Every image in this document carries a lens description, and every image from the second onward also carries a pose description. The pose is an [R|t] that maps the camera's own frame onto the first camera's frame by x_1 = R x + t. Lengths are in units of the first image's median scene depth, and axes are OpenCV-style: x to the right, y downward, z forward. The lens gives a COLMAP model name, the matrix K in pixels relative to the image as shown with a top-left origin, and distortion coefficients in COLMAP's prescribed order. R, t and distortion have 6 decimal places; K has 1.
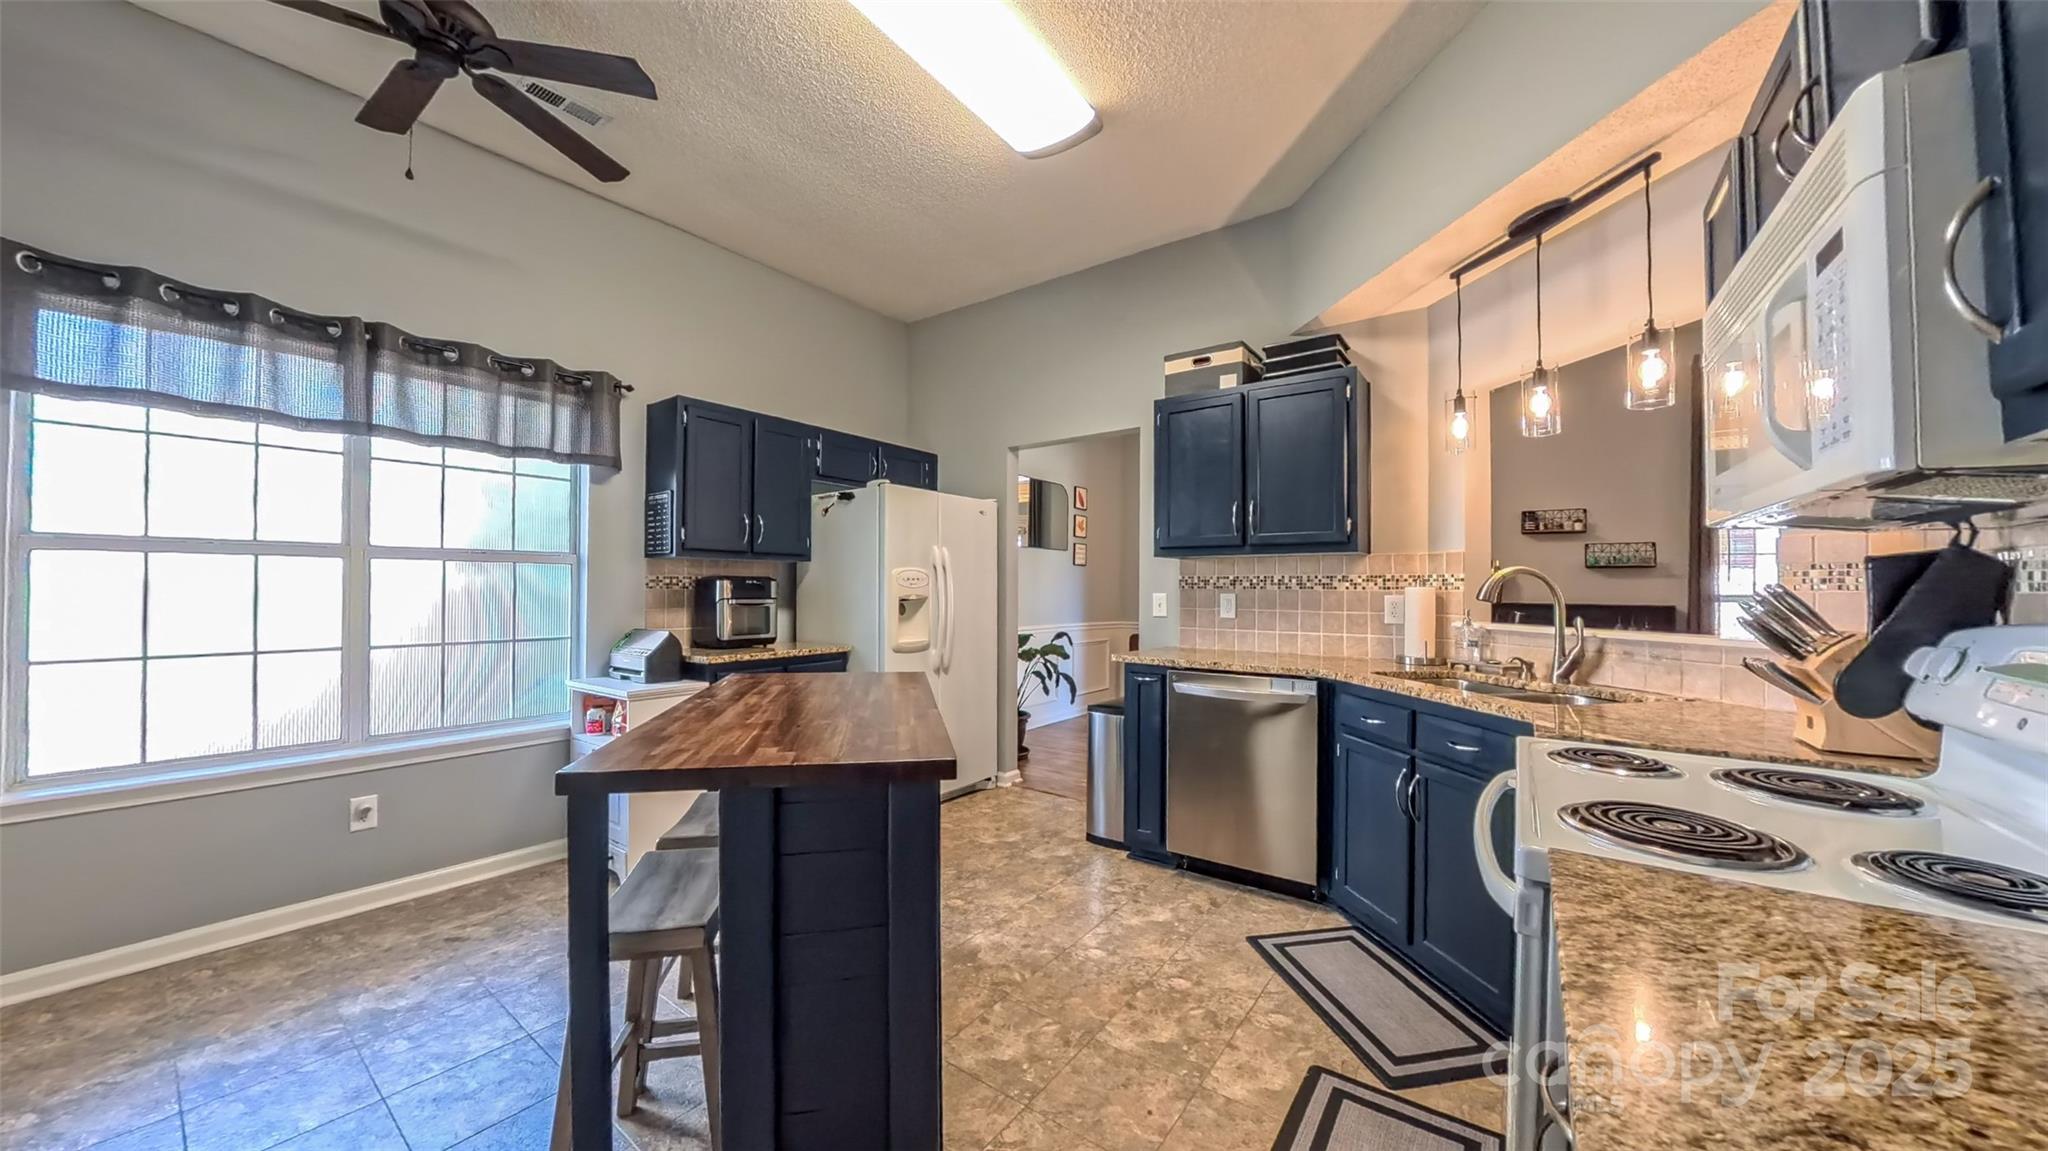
lens RADIAL K [[676.7, 0, 1018.4], [0, 676.7, 577.0], [0, 0, 1]] dist [-0.021502, -0.000121]
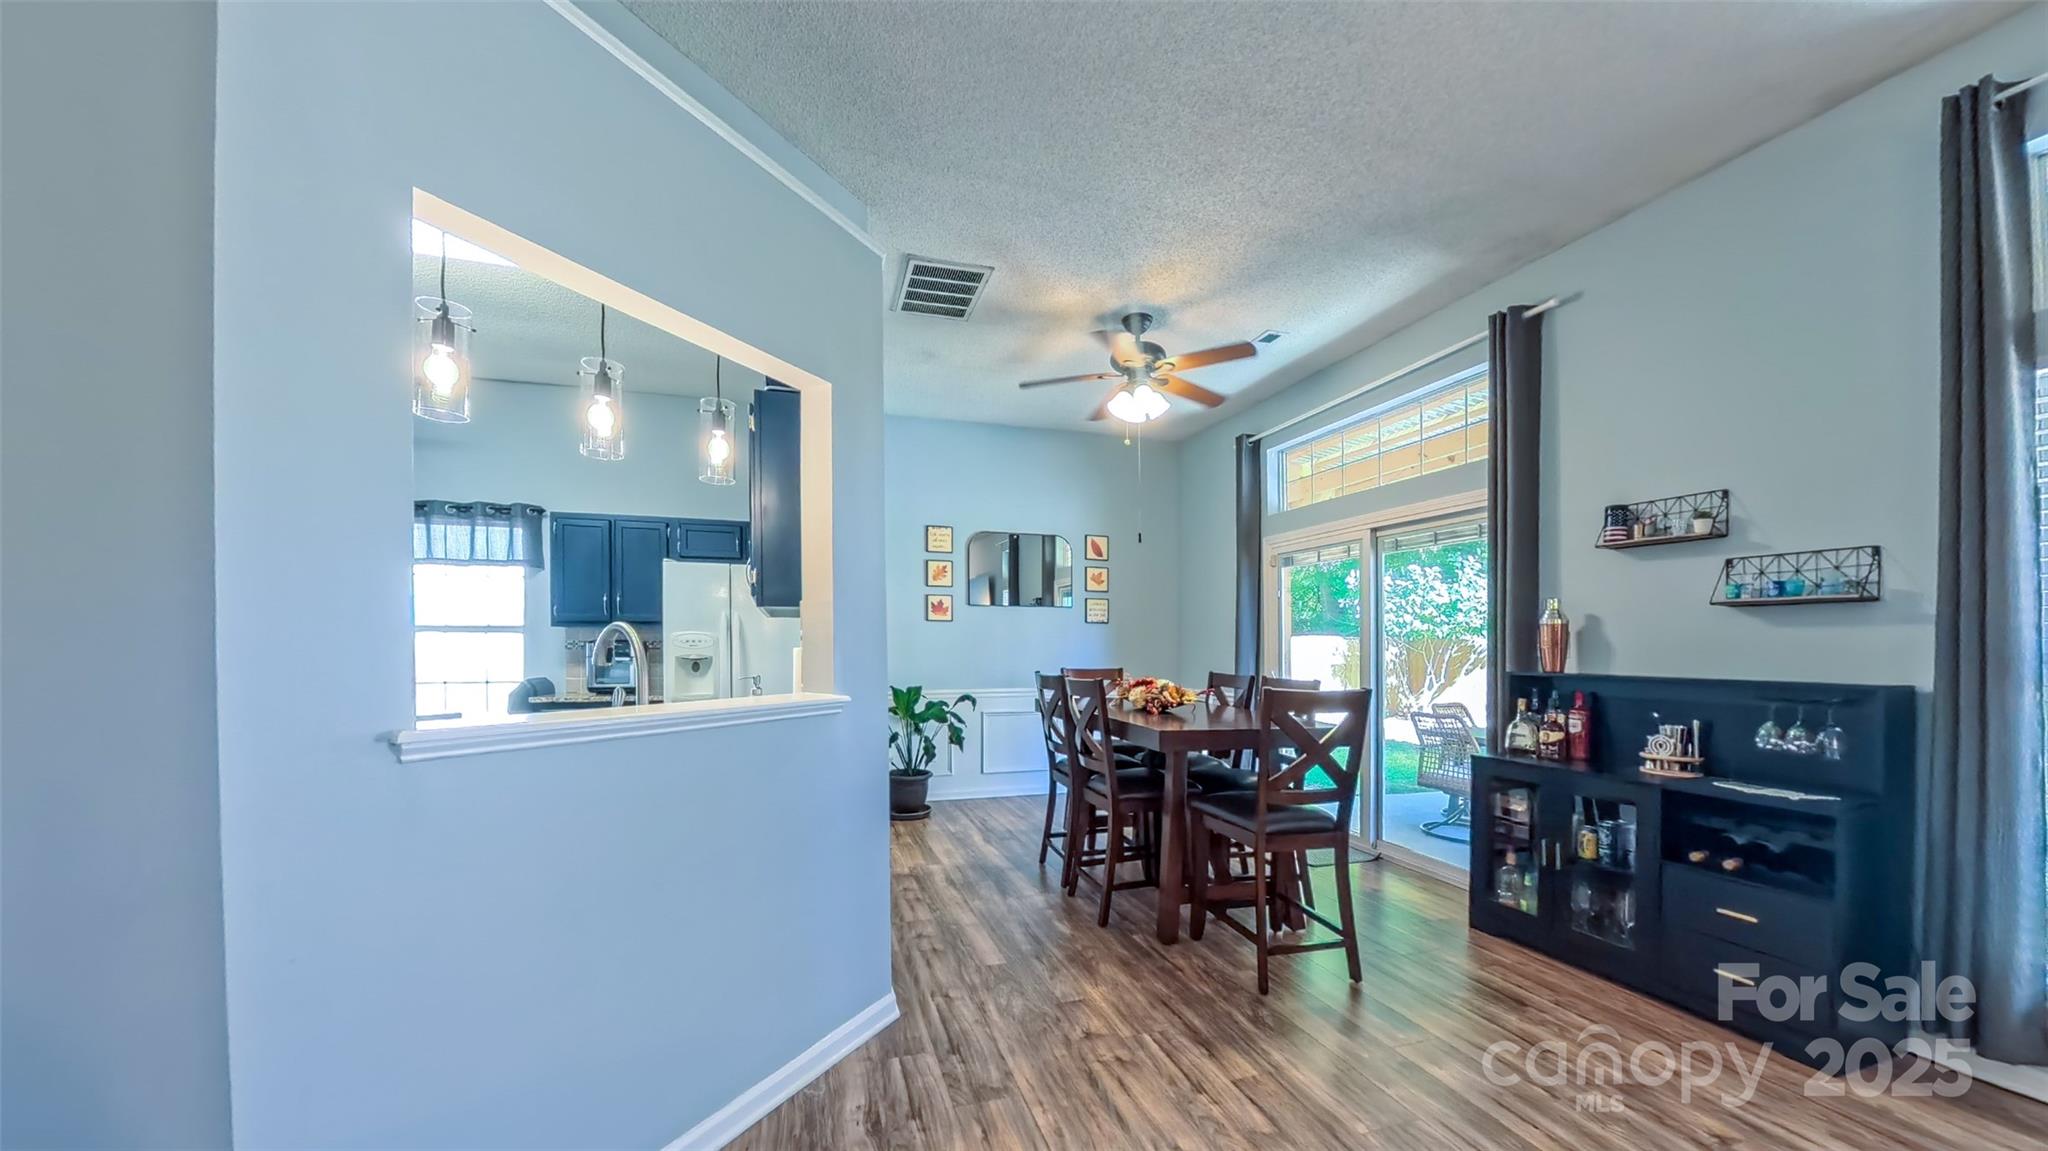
lens RADIAL K [[676.7, 0, 1008.8], [0, 676.7, 652.9], [0, 0, 1]] dist [-0.021502, -0.000121]
pose [[0.809417, 0.001392, -0.587233, 0.712189], [0.012996, 0.999710, 0.020283, 0.004710], [0.587091, -0.024049, 0.809164, 0.272139]]
